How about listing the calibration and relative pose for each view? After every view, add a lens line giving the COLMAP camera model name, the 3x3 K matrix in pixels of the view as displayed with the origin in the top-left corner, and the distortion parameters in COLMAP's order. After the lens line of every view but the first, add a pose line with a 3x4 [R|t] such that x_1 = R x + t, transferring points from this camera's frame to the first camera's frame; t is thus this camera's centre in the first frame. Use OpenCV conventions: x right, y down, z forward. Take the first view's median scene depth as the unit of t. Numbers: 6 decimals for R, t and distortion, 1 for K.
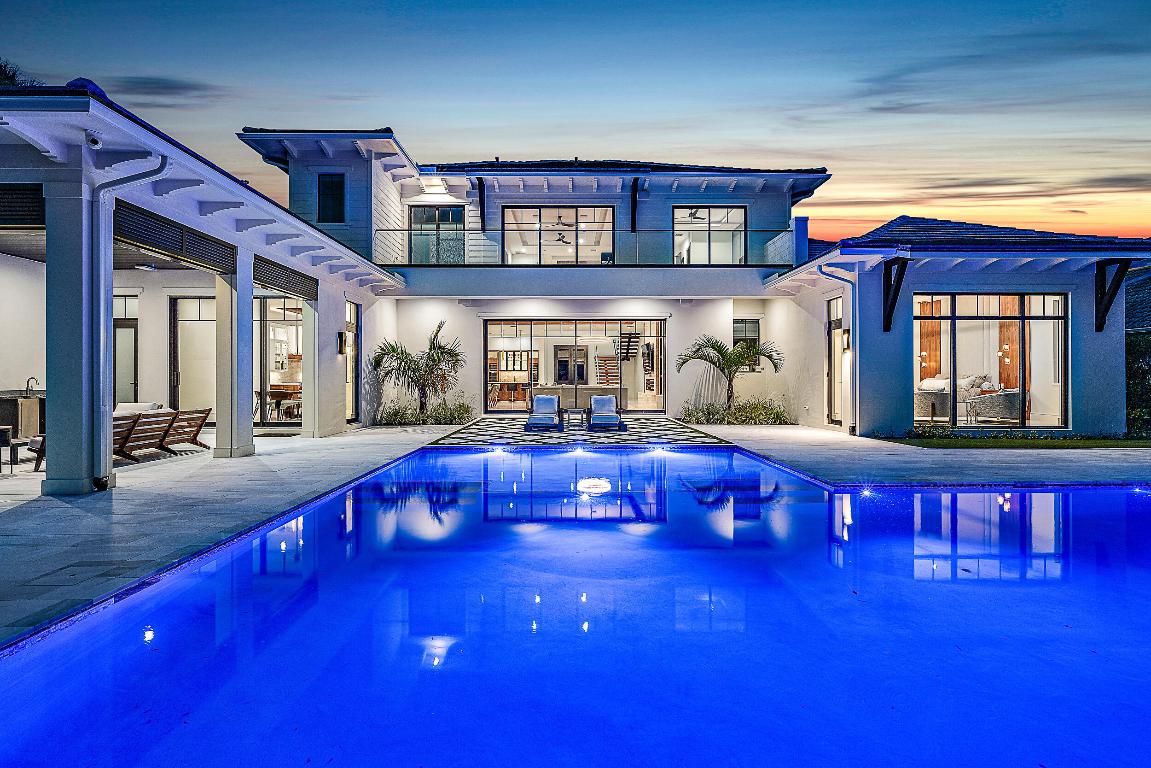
lens RADIAL K [[509.1, 0, 575.5], [0, 509.1, 384.0], [0, 0, 1]] dist [-0.001431, -0.000151]
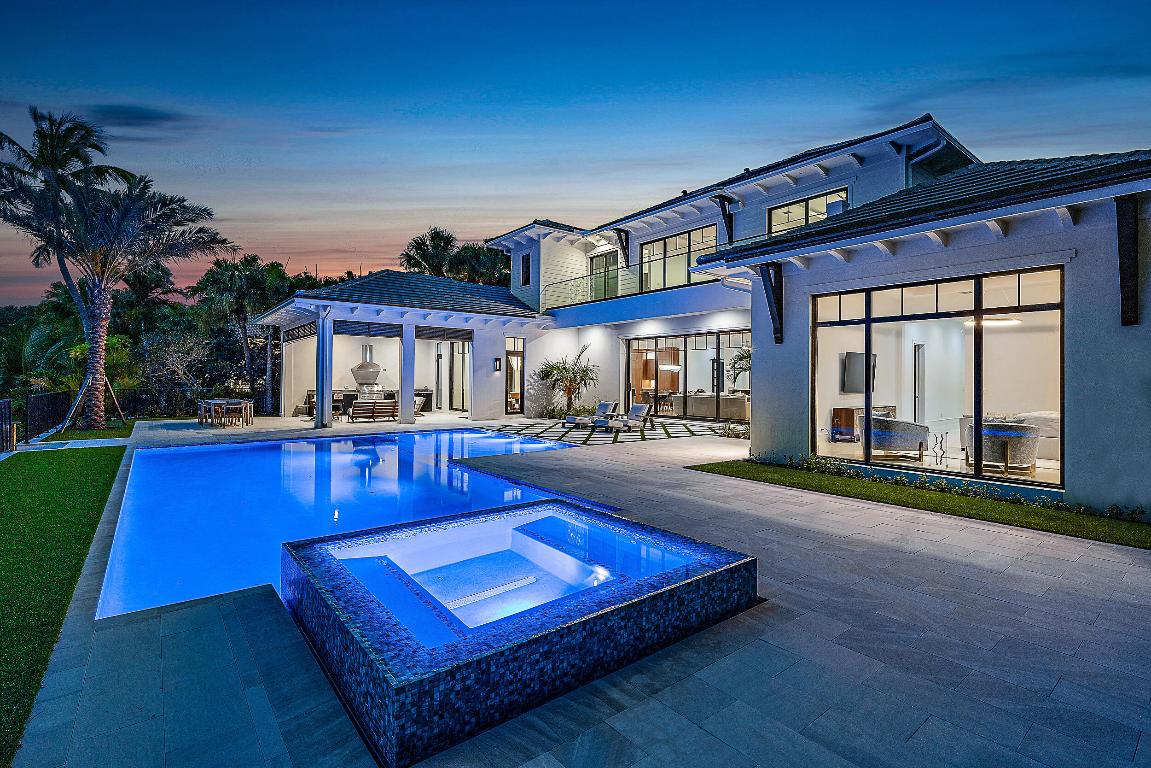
lens RADIAL K [[533.9, 0, 575.5], [0, 533.9, 384.0], [0, 0, 1]] dist [0.000324, -0.000032]
pose [[0.607510, 0.011177, -0.794233, 0.789034], [-0.003835, 0.999931, 0.011139, -0.027969], [0.794303, -0.003722, 0.607511, 0.097020]]
